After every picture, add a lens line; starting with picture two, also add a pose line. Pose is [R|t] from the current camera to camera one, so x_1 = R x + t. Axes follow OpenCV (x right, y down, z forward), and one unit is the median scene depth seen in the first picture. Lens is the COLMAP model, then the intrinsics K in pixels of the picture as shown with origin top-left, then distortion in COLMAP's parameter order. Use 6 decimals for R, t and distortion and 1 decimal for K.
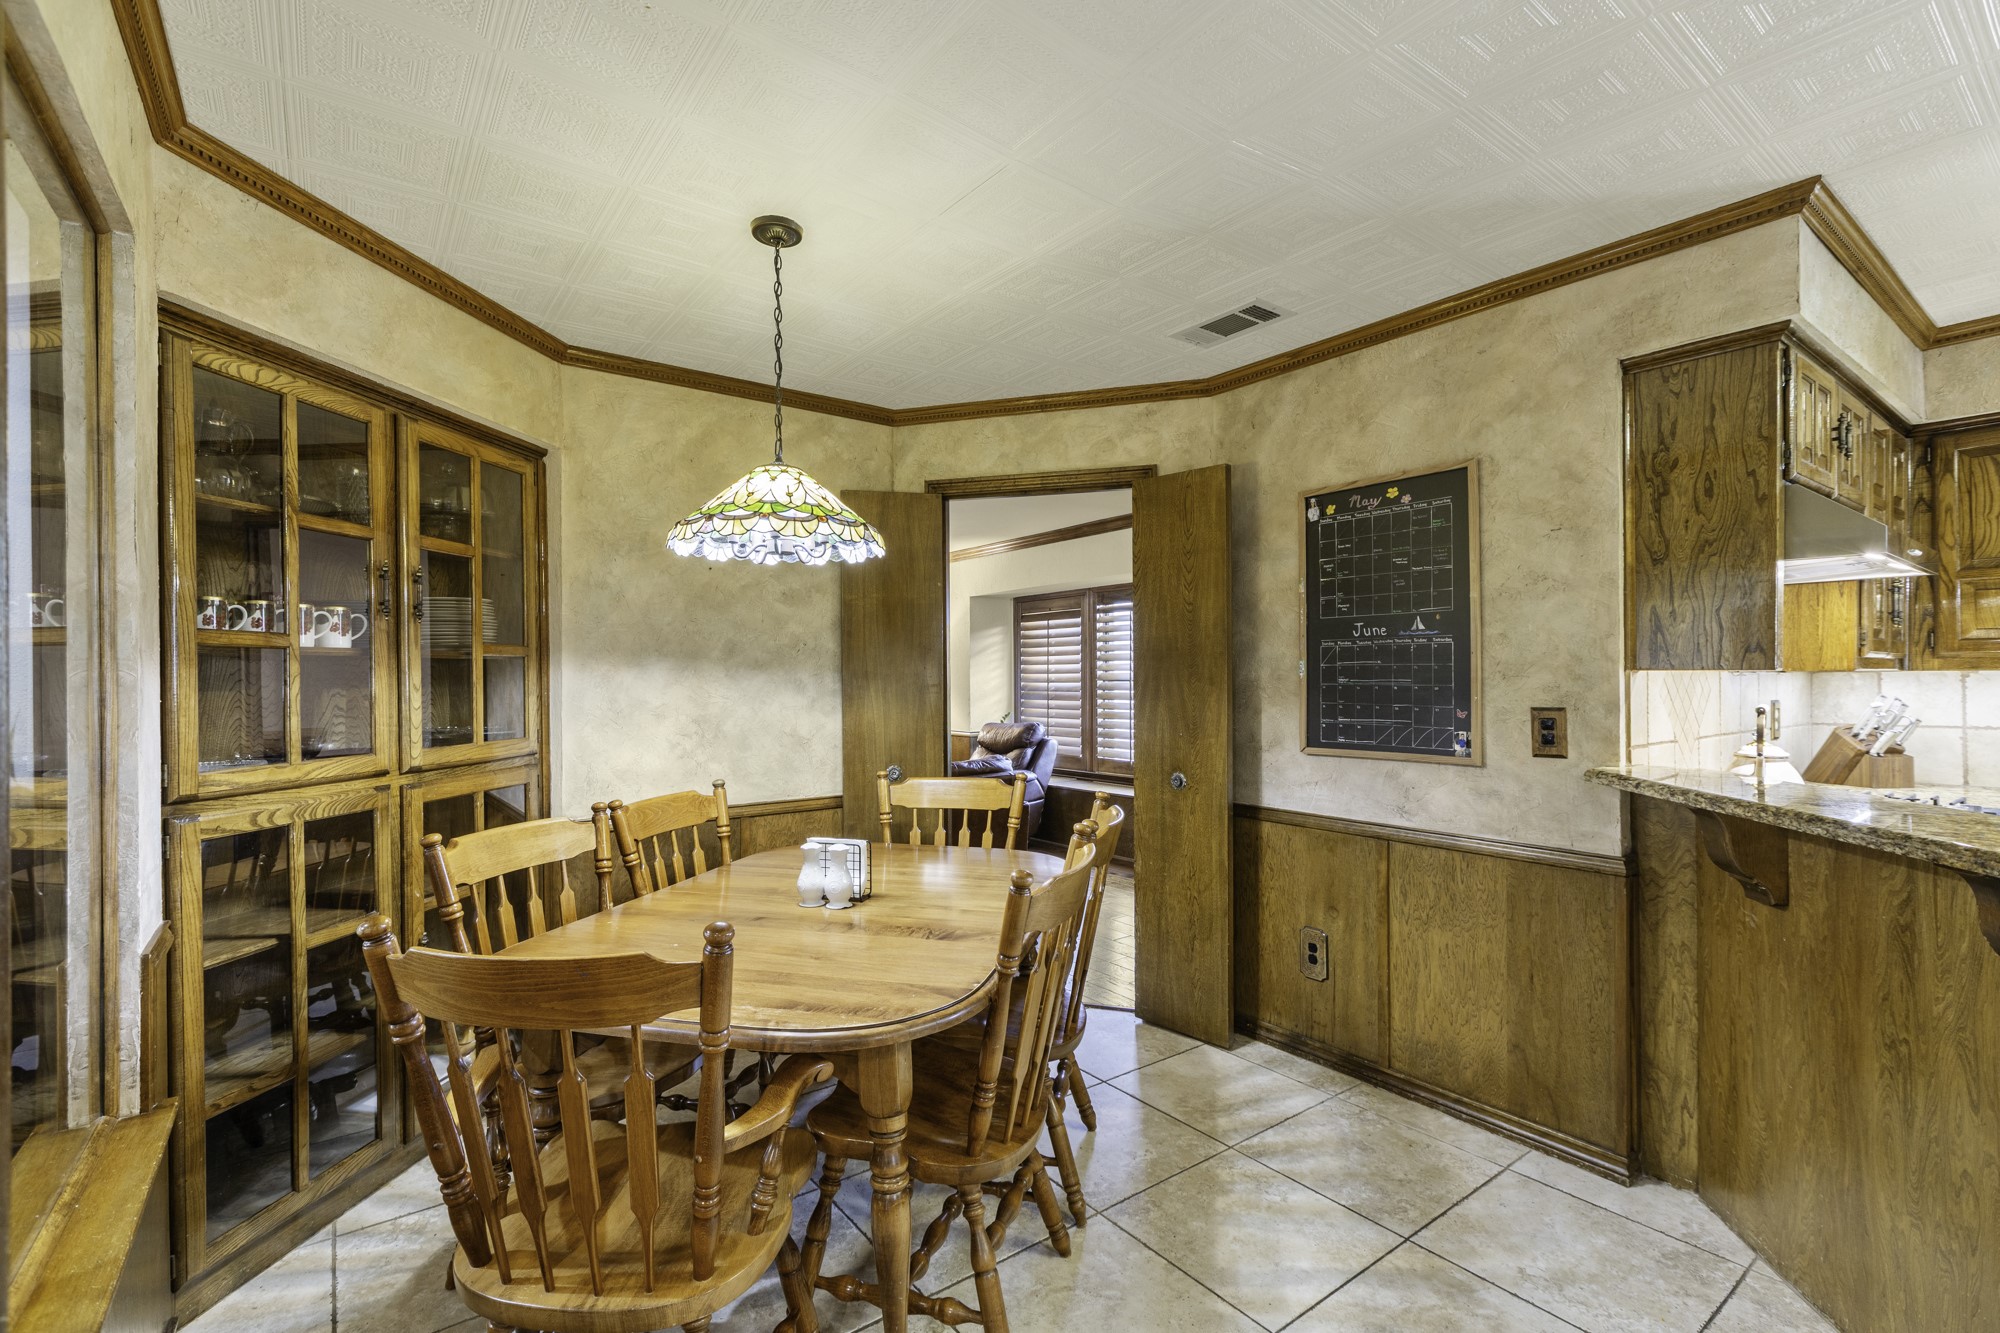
lens RADIAL K [[915.9, 0, 993.3], [0, 915.9, 674.7], [0, 0, 1]] dist [-0.005528, 0.000909]
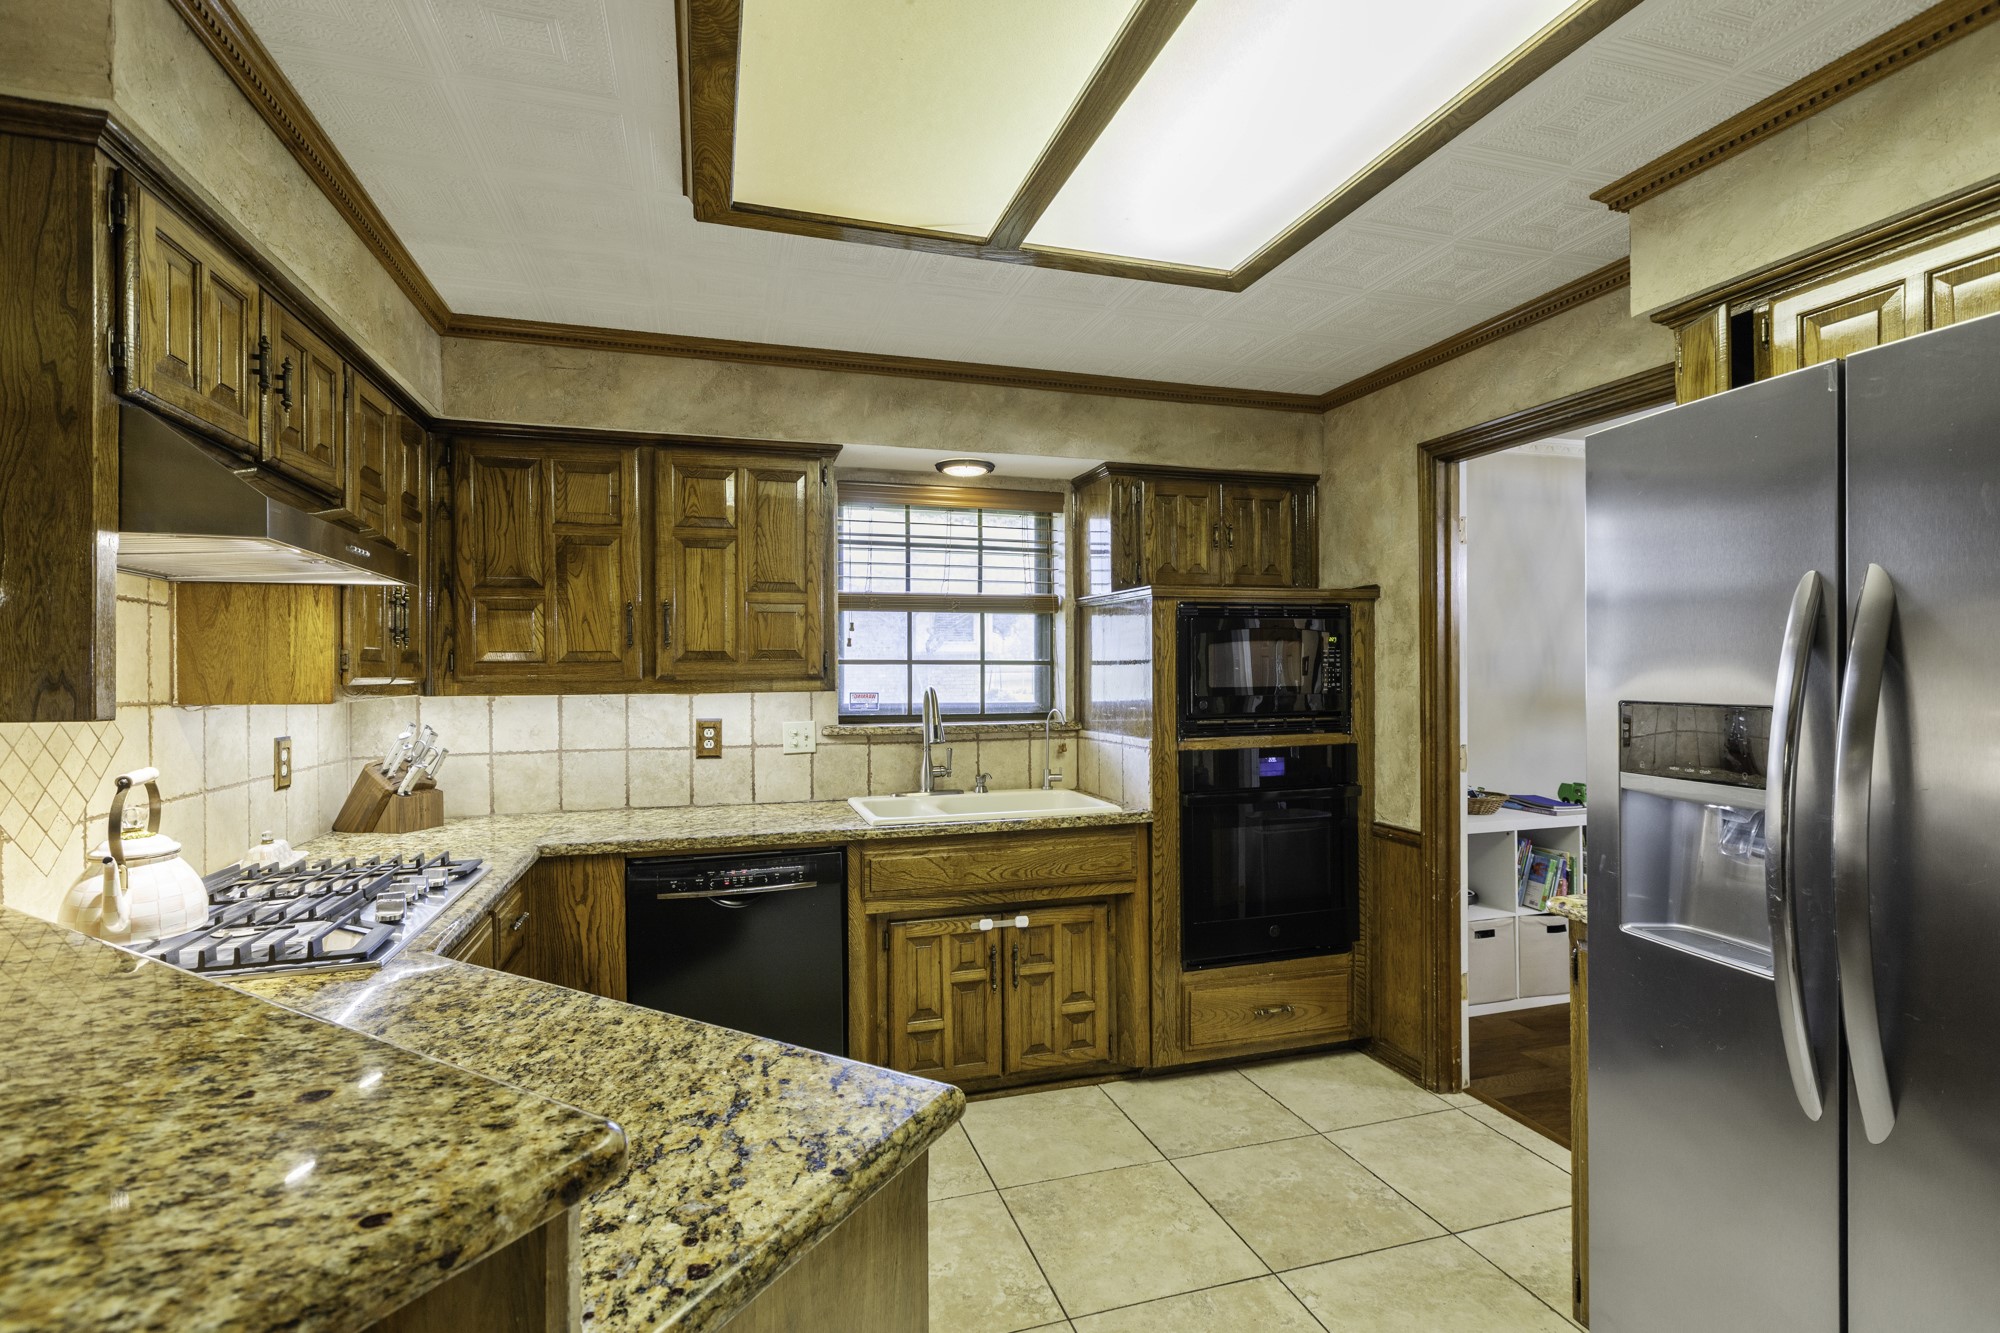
lens RADIAL K [[915.9, 0, 993.5], [0, 915.9, 669.2], [0, 0, 1]] dist [-0.005528, 0.000909]
pose [[0.332758, 0.006239, 0.942992, 0.366345], [0.003911, 0.999960, -0.007997, -0.022434], [-0.943004, 0.006349, 0.332721, 0.201421]]
